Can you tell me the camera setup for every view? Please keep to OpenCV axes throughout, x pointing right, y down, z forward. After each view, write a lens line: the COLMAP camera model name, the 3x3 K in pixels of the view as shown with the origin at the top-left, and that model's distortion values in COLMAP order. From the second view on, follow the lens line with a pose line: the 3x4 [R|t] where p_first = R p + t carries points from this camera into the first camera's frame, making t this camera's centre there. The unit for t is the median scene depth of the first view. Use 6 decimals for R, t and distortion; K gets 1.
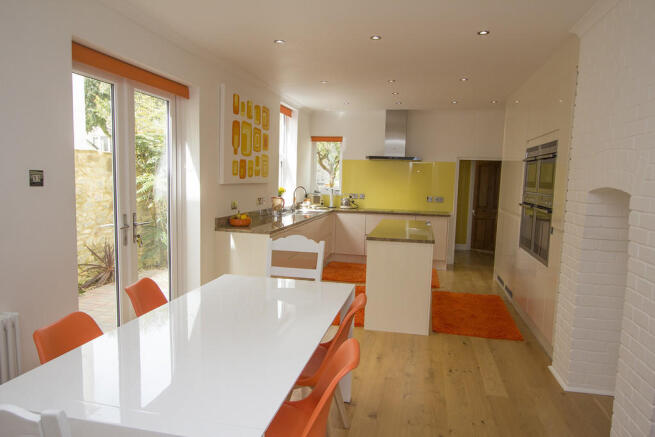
lens RADIAL K [[439.0, 0, 327.5], [0, 439.0, 218.5], [0, 0, 1]] dist [0.001808, 0.005265]
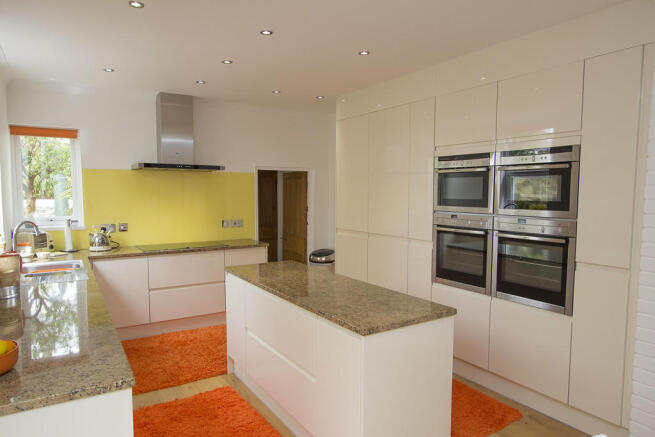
lens RADIAL K [[421.4, 0, 327.5], [0, 421.4, 218.5], [0, 0, 1]] dist [-0.004900, -0.000795]
pose [[0.712249, -0.071731, 0.698252, -0.136931], [0.085341, 0.996234, 0.015291, -0.049299], [-0.696720, 0.048698, 0.715689, 0.382920]]
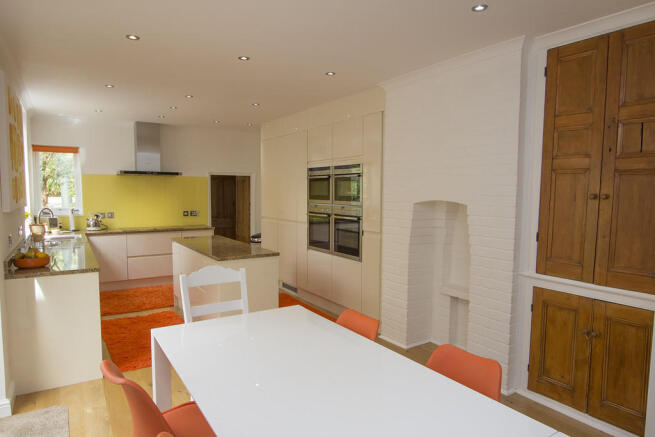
lens RADIAL K [[409.4, 0, 327.5], [0, 409.4, 218.5], [0, 0, 1]] dist [-0.003076, 0.000579]
pose [[0.709313, -0.070900, 0.701319, -0.201011], [0.082794, 0.996422, 0.016997, -0.022090], [-0.700015, 0.046009, 0.712645, 0.100285]]
